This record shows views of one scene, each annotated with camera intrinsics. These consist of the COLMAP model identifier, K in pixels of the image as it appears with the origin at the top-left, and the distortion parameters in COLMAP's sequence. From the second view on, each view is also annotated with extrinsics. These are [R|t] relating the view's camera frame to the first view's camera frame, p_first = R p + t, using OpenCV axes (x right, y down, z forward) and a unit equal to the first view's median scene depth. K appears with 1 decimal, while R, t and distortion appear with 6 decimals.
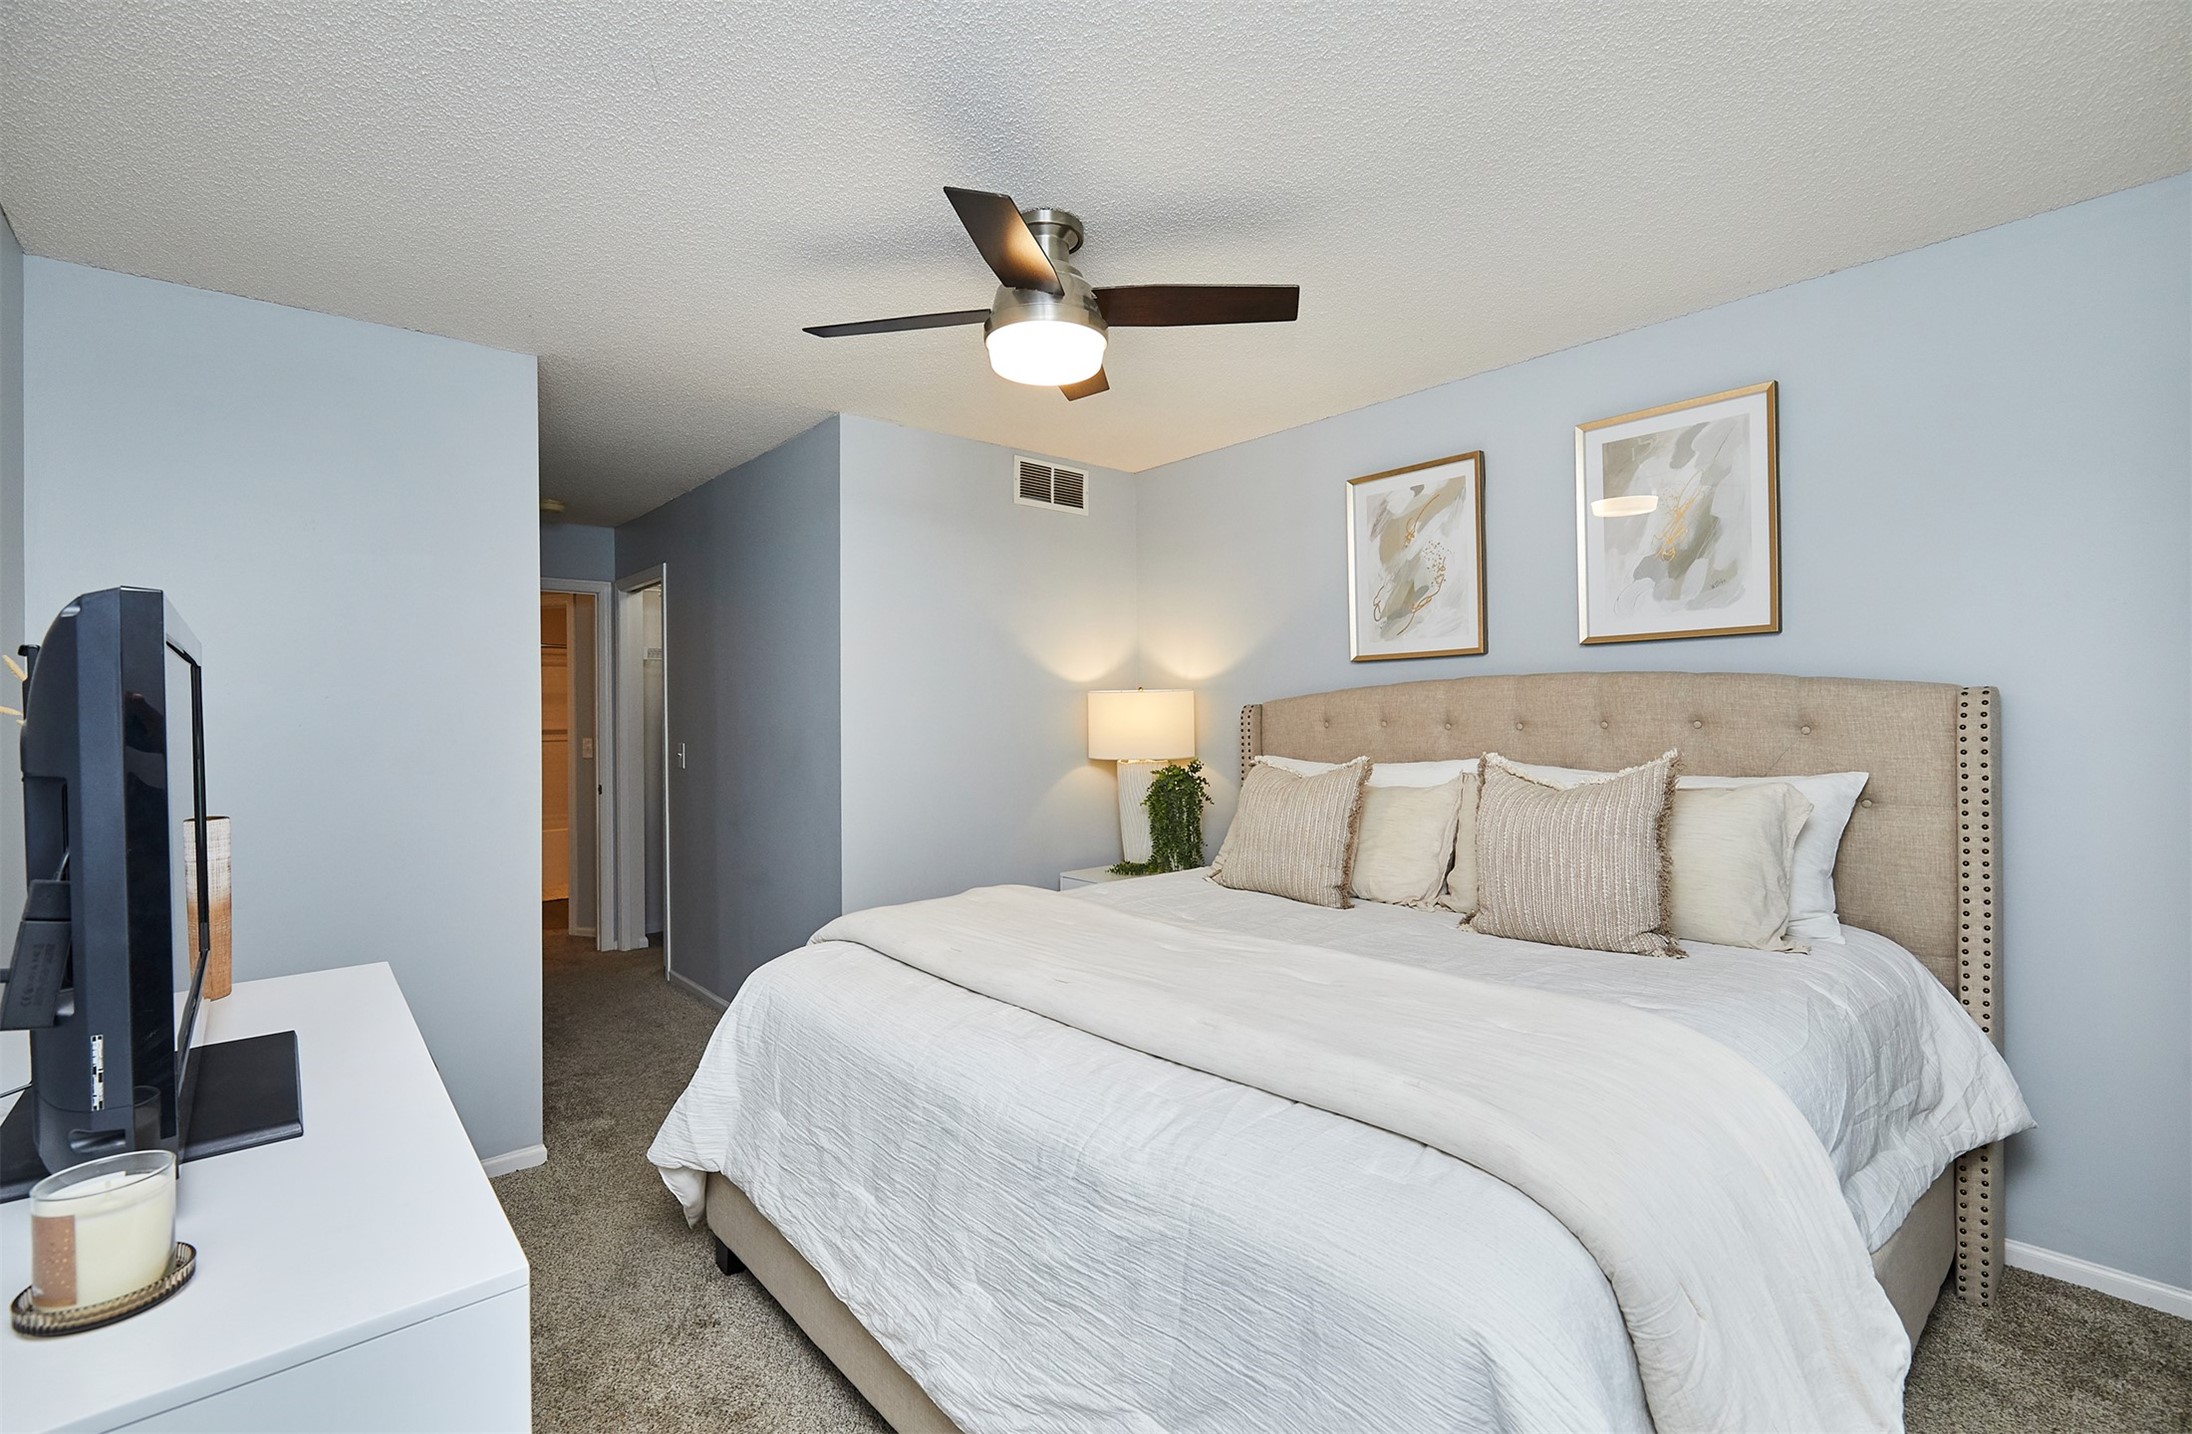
lens RADIAL K [[977.9, 0, 1101.1], [0, 977.9, 702.3], [0, 0, 1]] dist [0.002208, 0.000870]
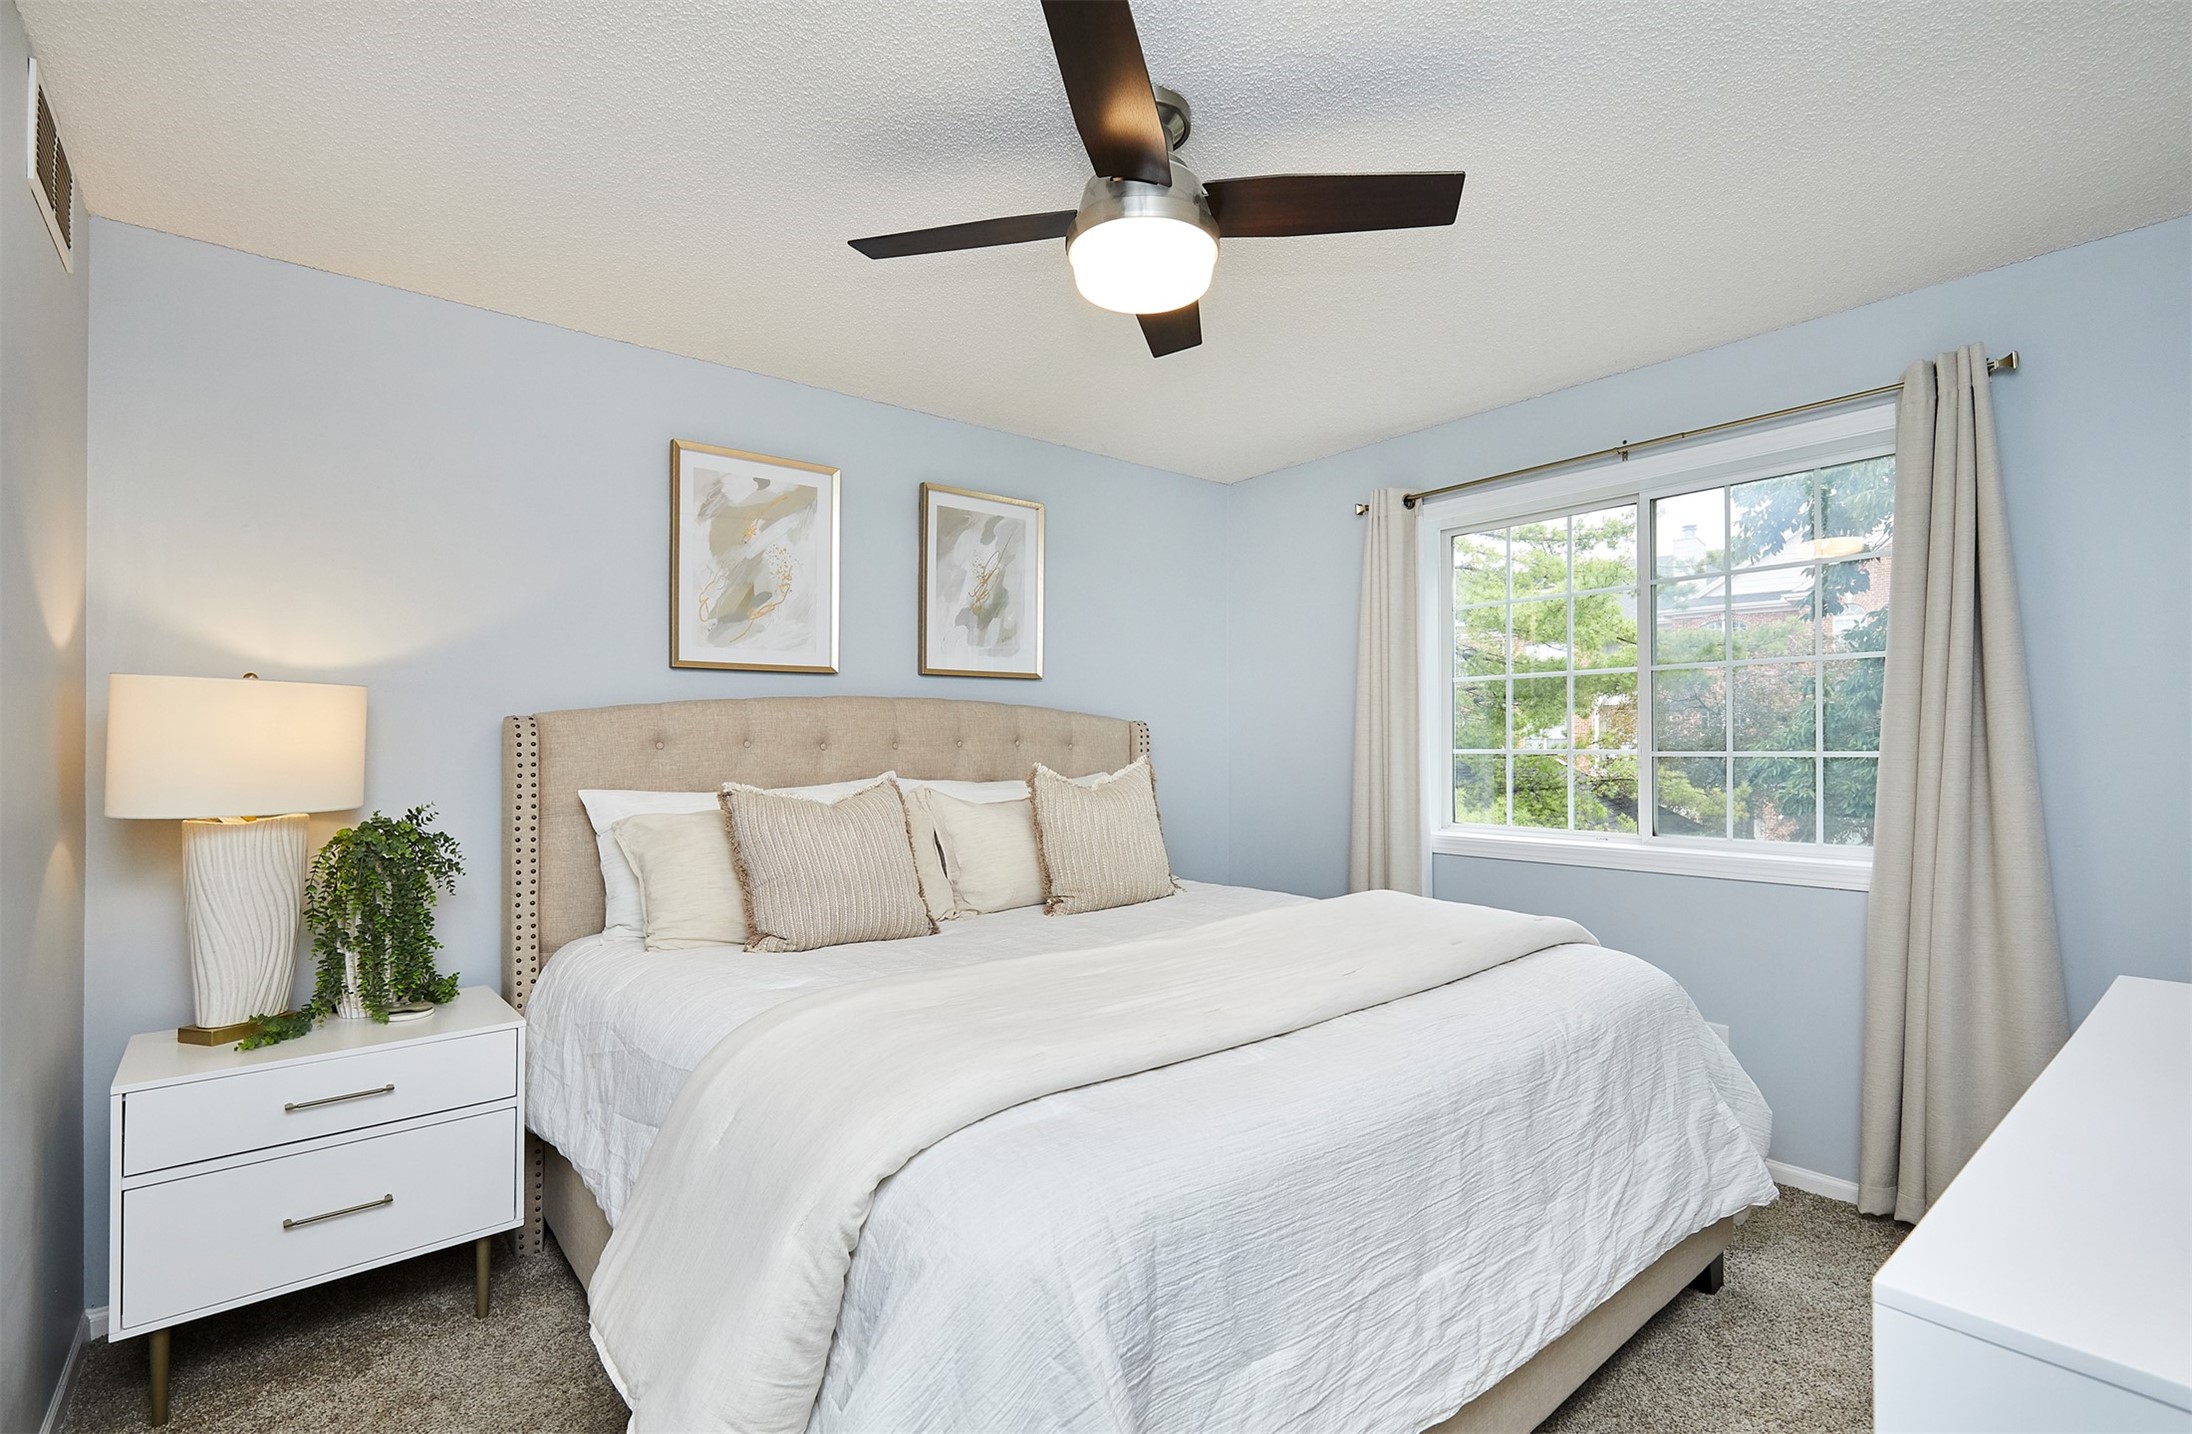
lens RADIAL K [[977.9, 0, 1073.8], [0, 977.9, 755.4], [0, 0, 1]] dist [0.002208, 0.000870]
pose [[0.034514, 0.006463, 0.999383, -0.571458], [-0.002096, 0.999977, -0.006395, 0.038035], [-0.999402, -0.001874, 0.034527, 0.695811]]
